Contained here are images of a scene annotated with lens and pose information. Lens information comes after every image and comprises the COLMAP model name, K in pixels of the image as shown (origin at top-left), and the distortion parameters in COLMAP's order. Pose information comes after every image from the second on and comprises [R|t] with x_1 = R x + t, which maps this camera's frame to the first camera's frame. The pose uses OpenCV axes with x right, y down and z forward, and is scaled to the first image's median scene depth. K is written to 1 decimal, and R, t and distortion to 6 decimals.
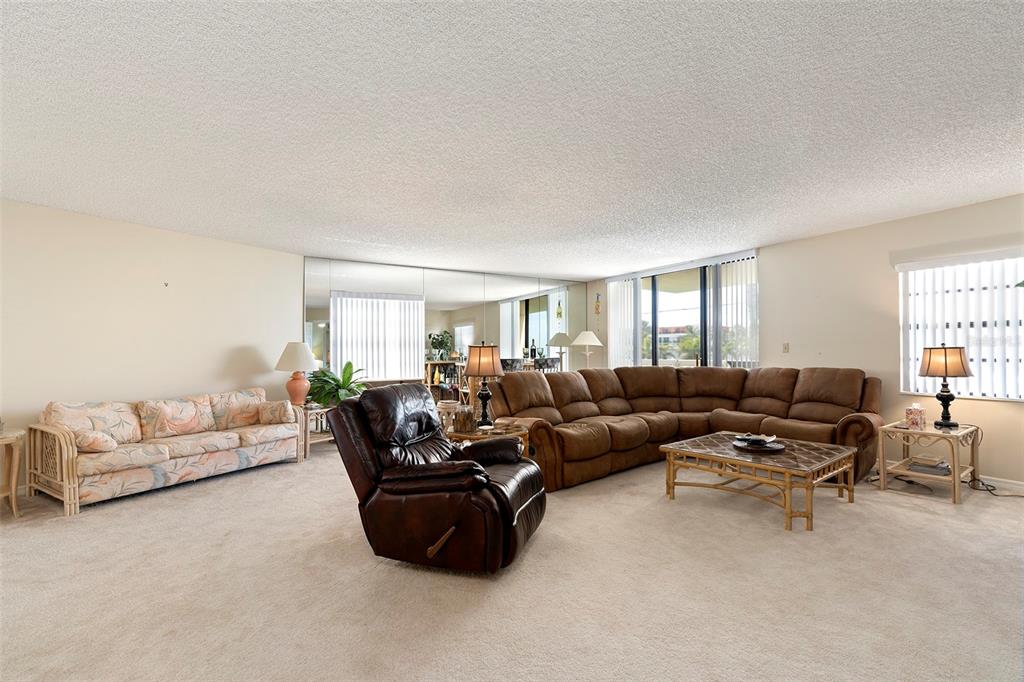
lens RADIAL K [[466.4, 0, 513.9], [0, 466.4, 344.9], [0, 0, 1]] dist [-0.002543, 0.000782]
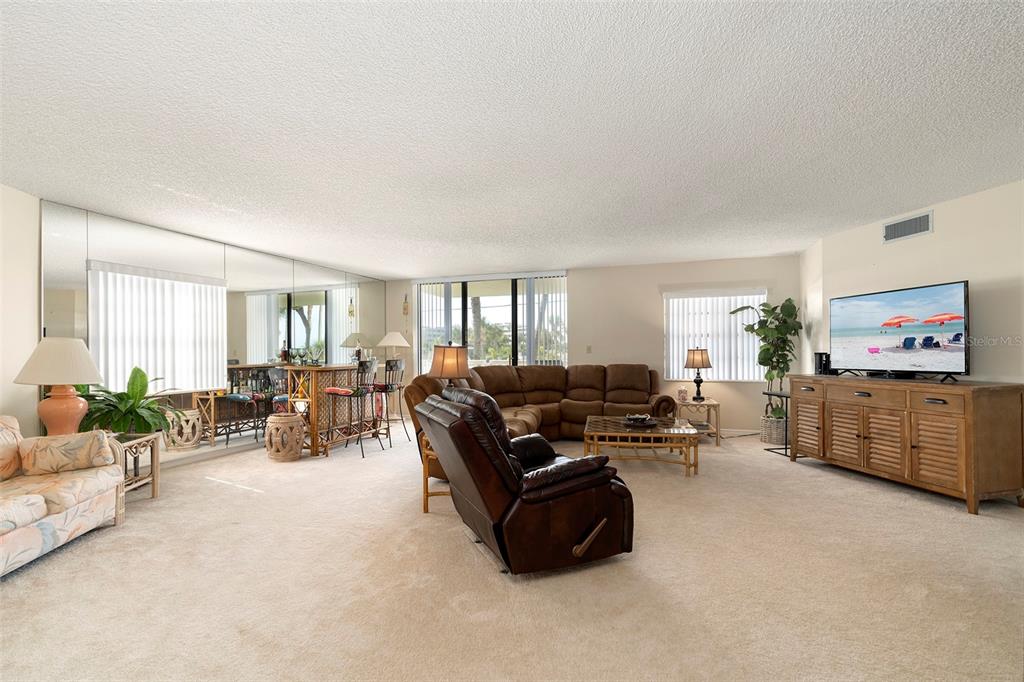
lens RADIAL K [[466.4, 0, 513.9], [0, 466.4, 344.9], [0, 0, 1]] dist [-0.002543, 0.000782]
pose [[0.767318, 0.009621, 0.641194, -0.443775], [-0.006717, 0.999953, -0.006966, 0.004330], [-0.641231, 0.001038, 0.767347, 0.152274]]
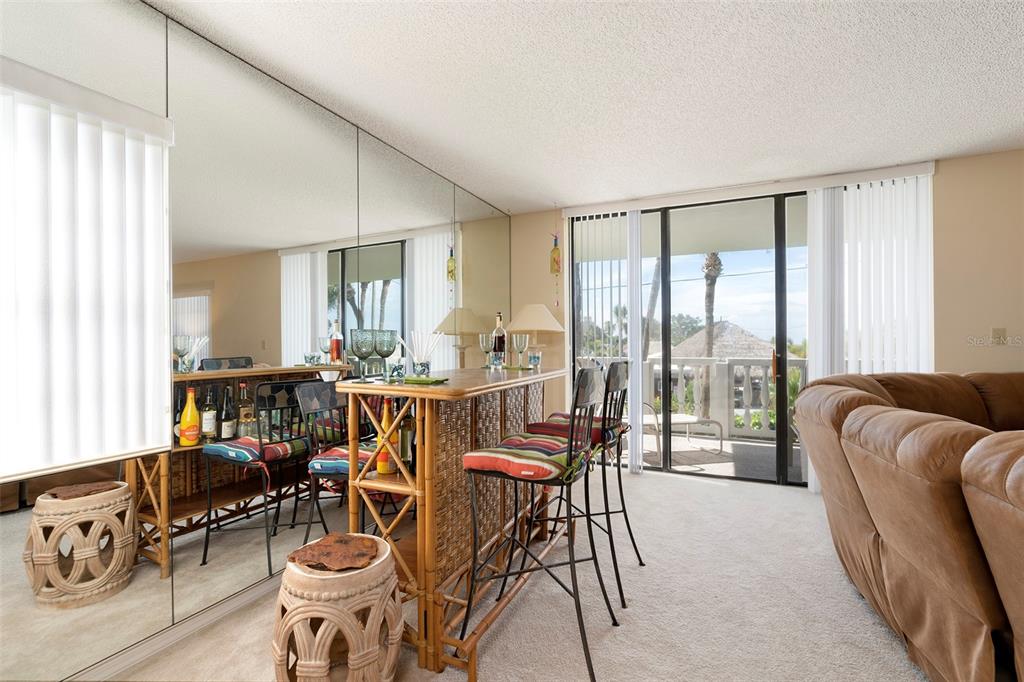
lens RADIAL K [[466.4, 0, 513.9], [0, 466.4, 344.9], [0, 0, 1]] dist [-0.002543, 0.000782]
pose [[0.824722, 0.002096, 0.565534, -0.250941], [-0.007003, 0.999954, 0.006507, 0.018596], [-0.565495, -0.009327, 0.824699, 0.943985]]
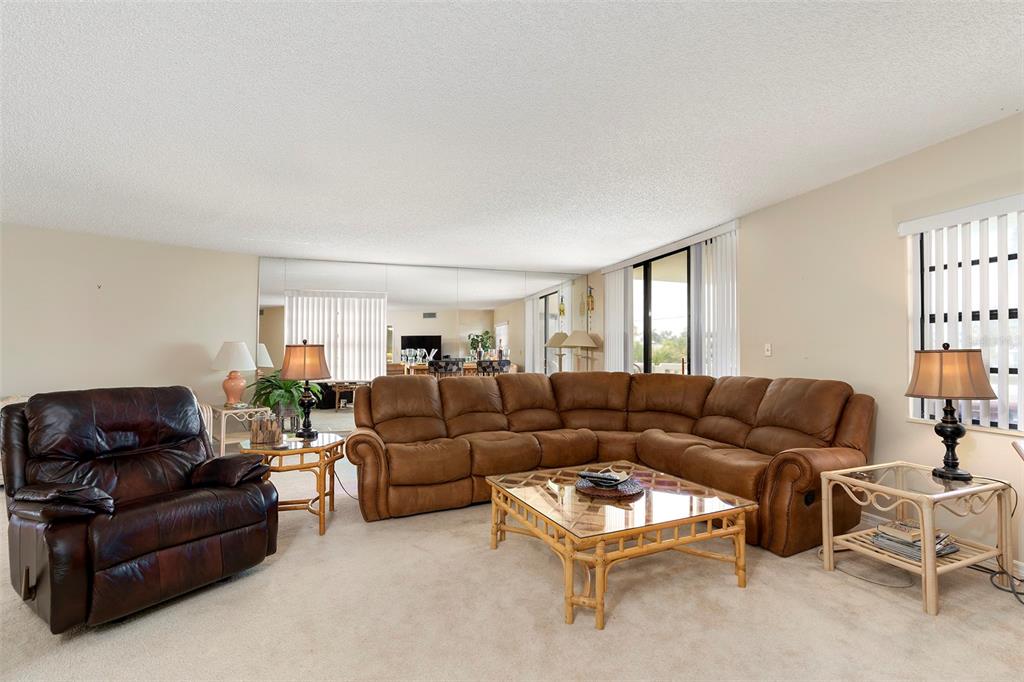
lens RADIAL K [[466.4, 0, 513.9], [0, 466.4, 344.9], [0, 0, 1]] dist [-0.002543, 0.000782]
pose [[0.966954, 0.003111, -0.254932, 0.417841], [-0.004340, 0.999982, -0.004255, 0.003355], [0.254914, 0.005221, 0.966950, 0.206366]]
